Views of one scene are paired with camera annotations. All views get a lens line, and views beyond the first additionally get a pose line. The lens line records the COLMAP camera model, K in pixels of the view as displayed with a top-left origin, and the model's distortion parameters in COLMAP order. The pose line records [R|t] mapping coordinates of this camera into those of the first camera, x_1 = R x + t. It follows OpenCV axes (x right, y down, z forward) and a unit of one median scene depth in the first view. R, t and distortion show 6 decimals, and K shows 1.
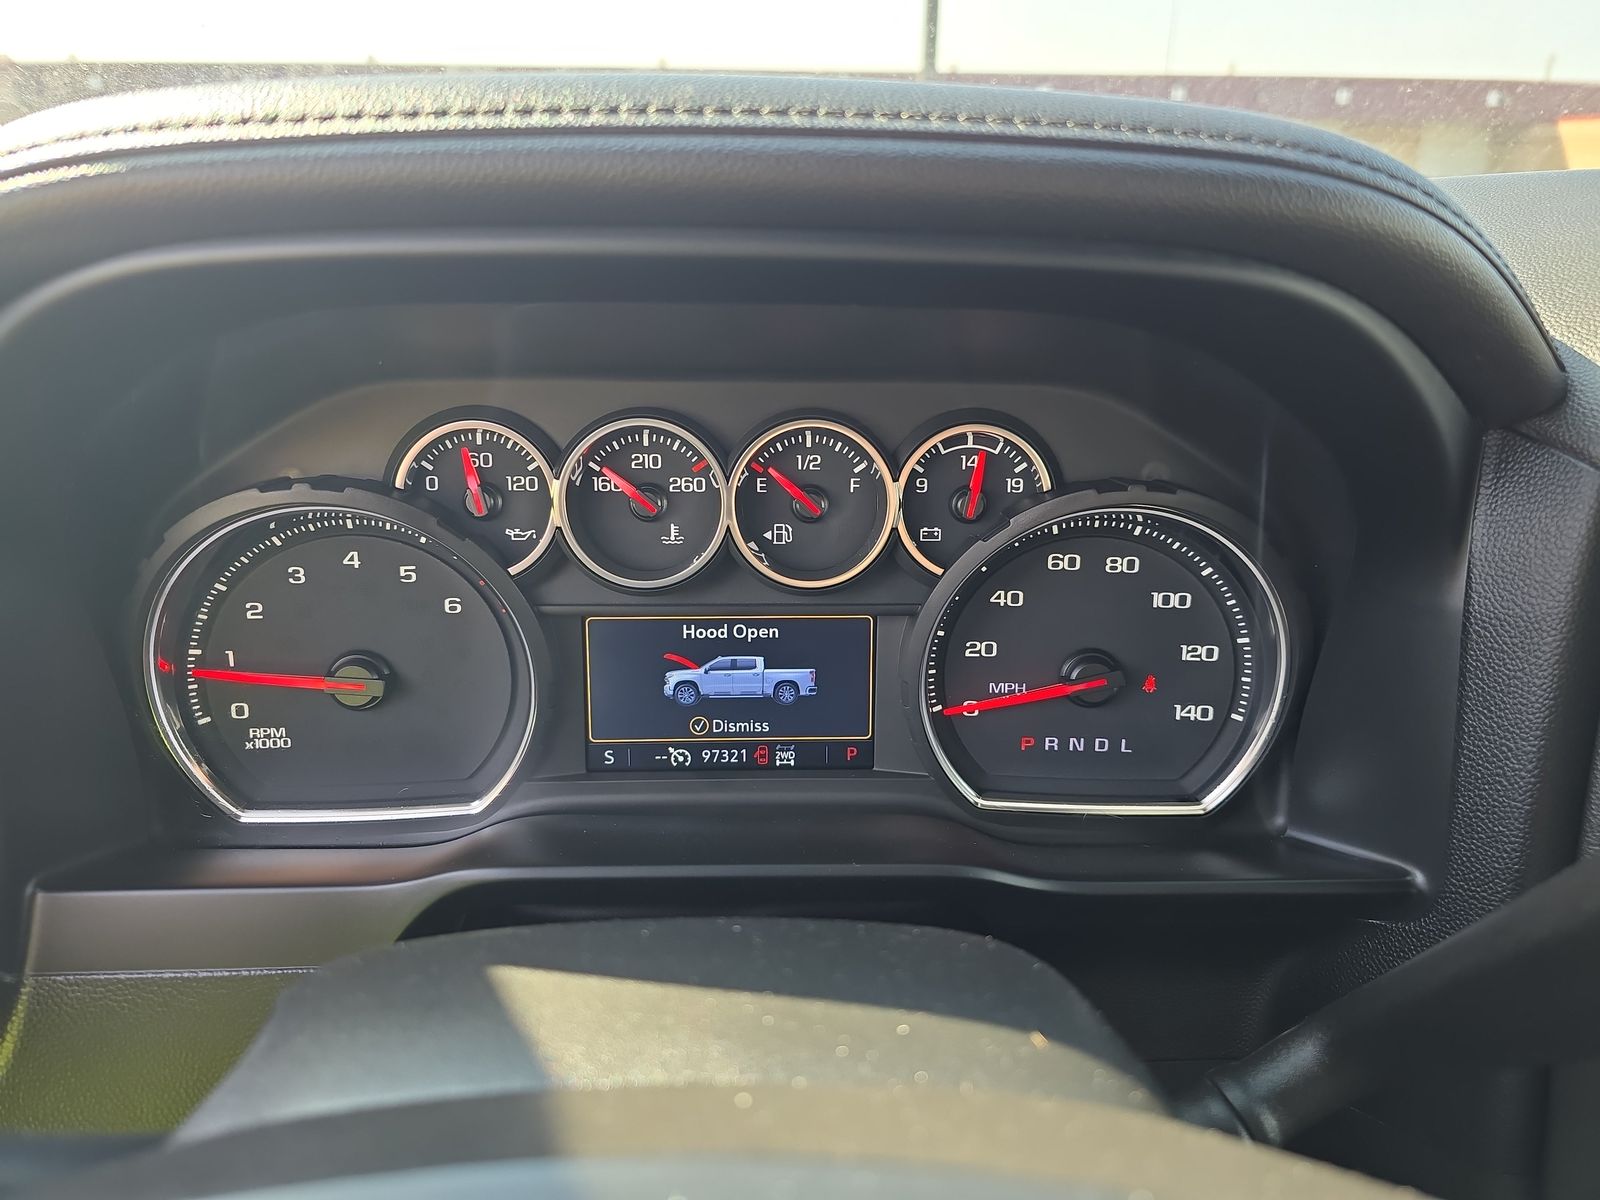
lens RADIAL K [[1200.4, 0, 827.9], [0, 1200.4, 607.2], [0, 0, 1]] dist [0.054597, -0.075092]
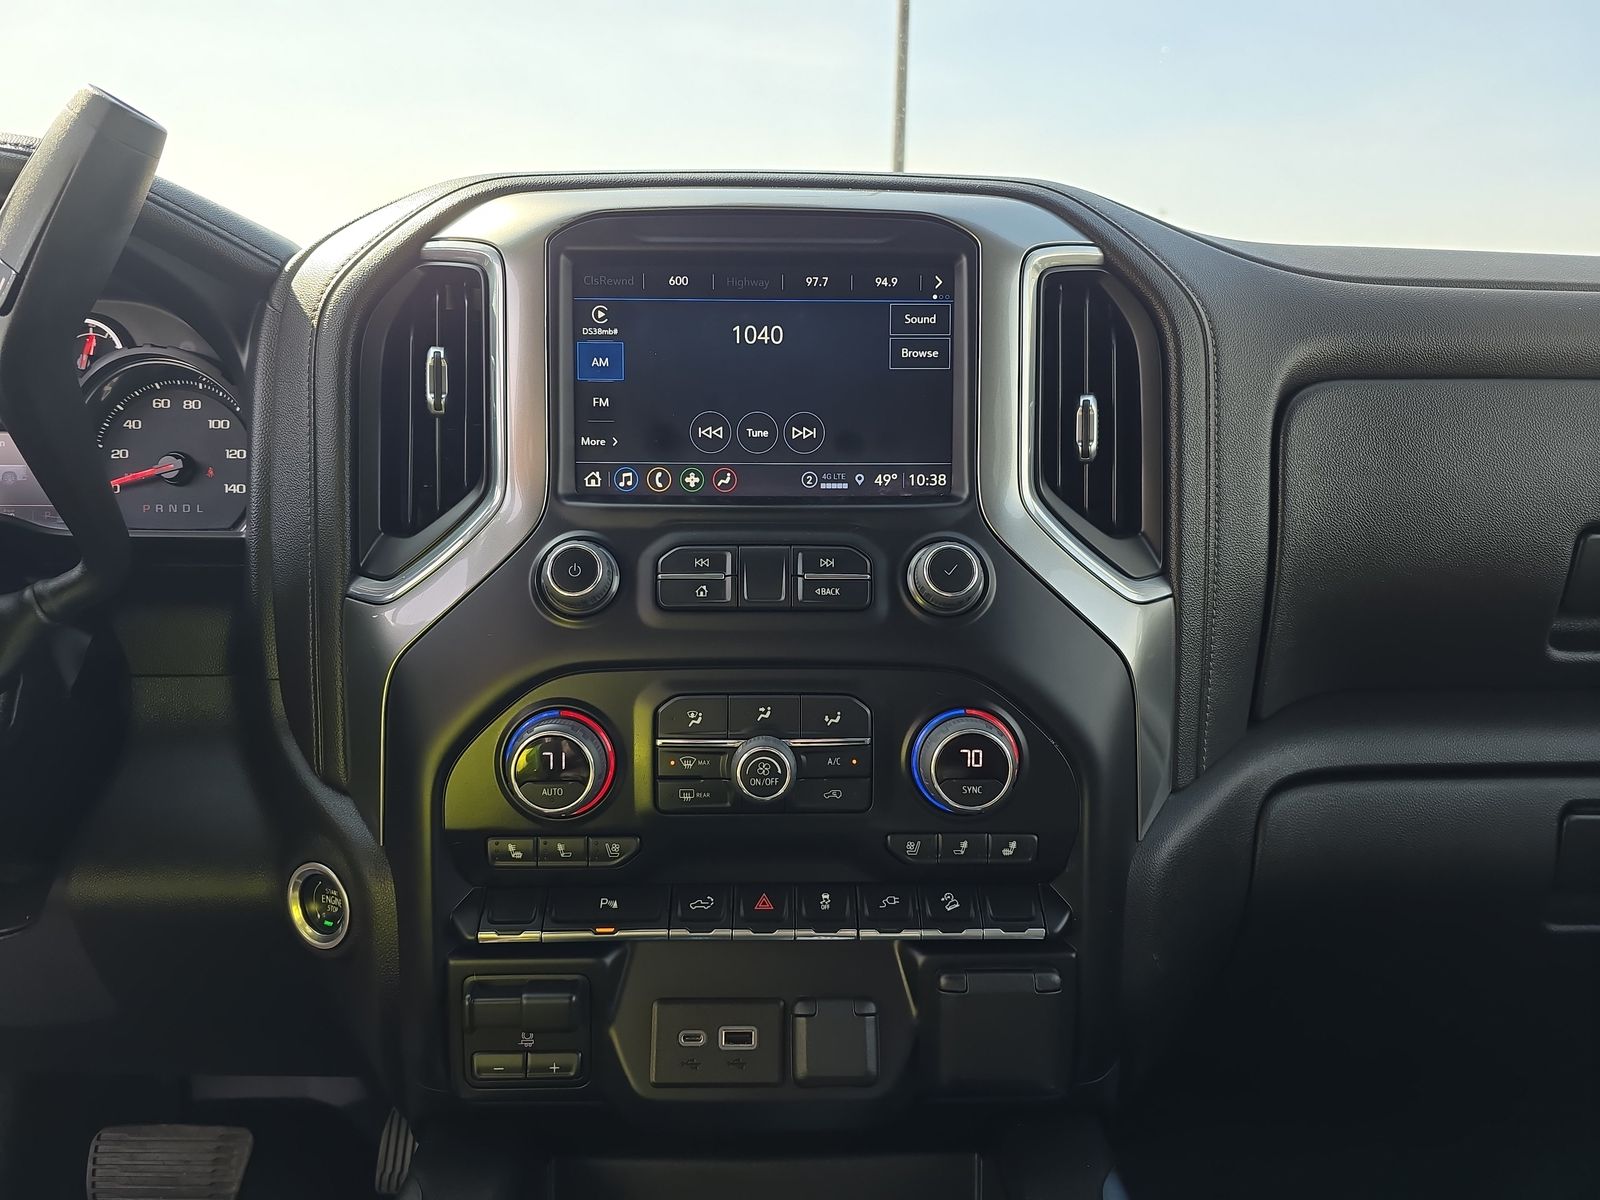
lens RADIAL K [[1200.4, 0, 798.0], [0, 1200.4, 597.4], [0, 0, 1]] dist [0.054597, -0.075092]
pose [[0.999976, 0.003978, -0.005658, 1.230606], [-0.004864, 0.986069, -0.166266, 0.579246], [0.004917, 0.166290, 0.986065, -0.785786]]
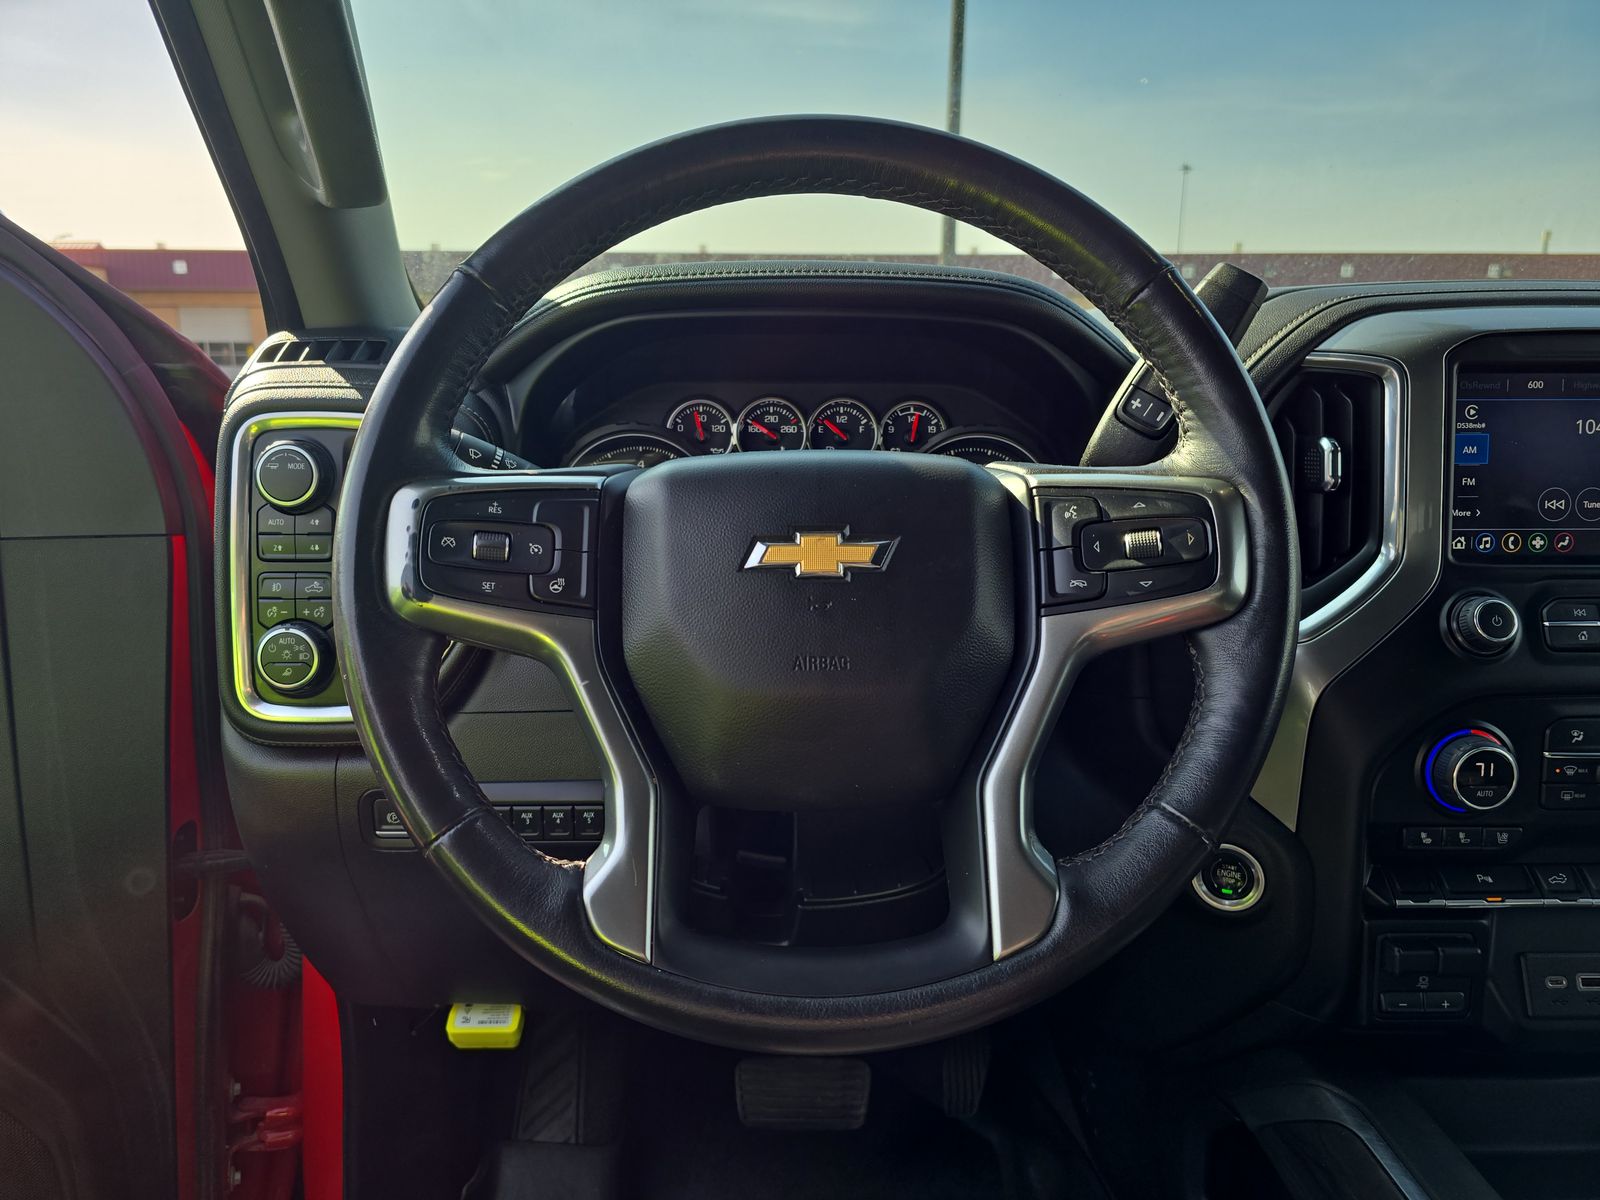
lens RADIAL K [[1200.4, 0, 813.4], [0, 1200.4, 602.5], [0, 0, 1]] dist [0.054597, -0.075092]
pose [[0.999282, 0.001081, -0.037871, 0.017472], [-0.006192, 0.990812, -0.135103, 0.539620], [0.037377, 0.135241, 0.990108, -1.237289]]
